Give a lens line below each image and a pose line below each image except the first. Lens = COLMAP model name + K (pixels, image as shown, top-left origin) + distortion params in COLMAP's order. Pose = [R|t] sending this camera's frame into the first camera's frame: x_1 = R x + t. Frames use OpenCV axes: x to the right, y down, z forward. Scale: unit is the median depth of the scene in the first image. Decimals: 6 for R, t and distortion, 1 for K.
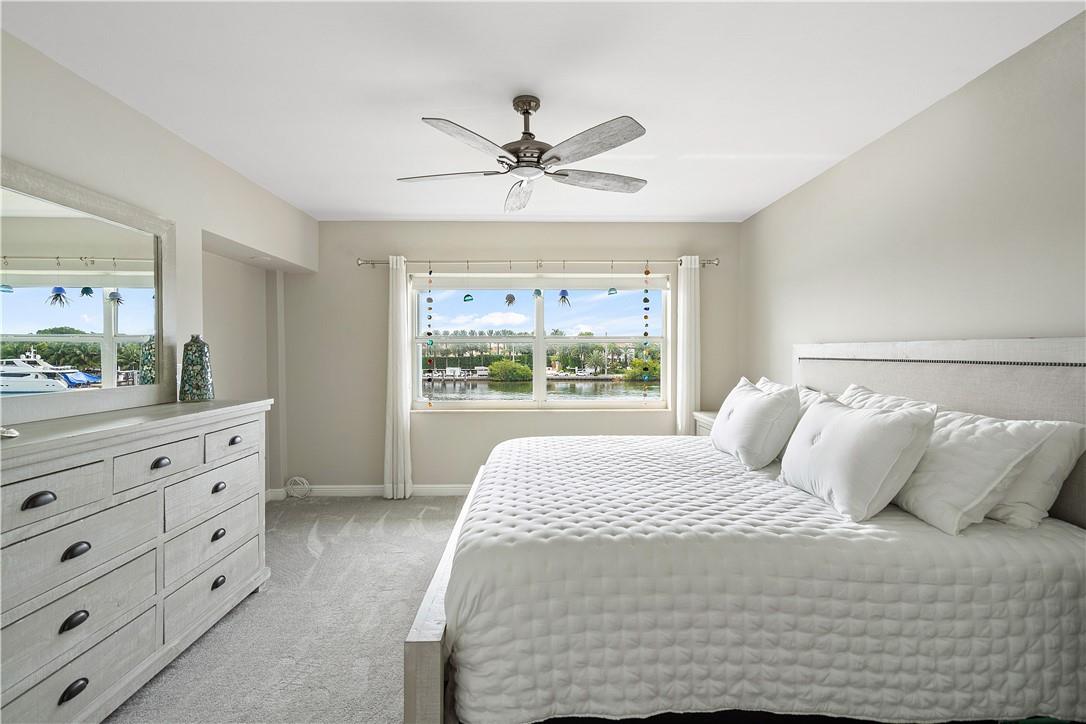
lens RADIAL K [[508.1, 0, 533.8], [0, 508.1, 359.9], [0, 0, 1]] dist [-0.005221, -0.002499]
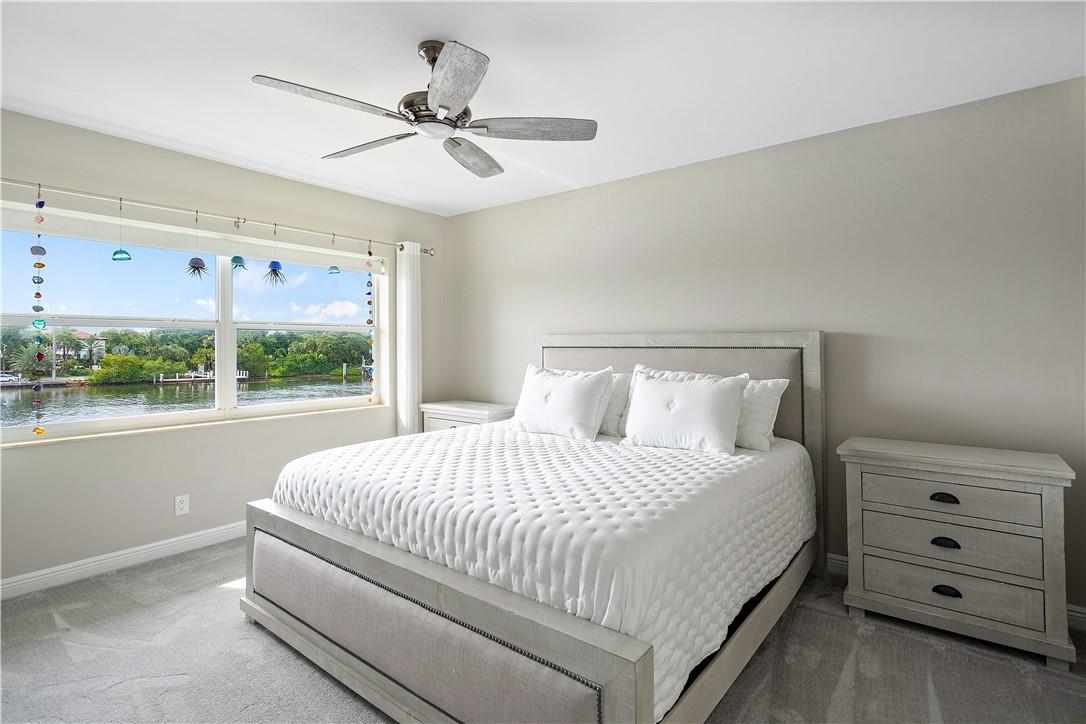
lens RADIAL K [[536.9, 0, 569.8], [0, 536.9, 333.2], [0, 0, 1]] dist [-0.001949, -0.000384]
pose [[0.613380, 0.016232, 0.789621, -0.304086], [0.013248, 0.999437, -0.030836, 0.002857], [-0.789677, 0.029375, 0.612819, 0.142338]]
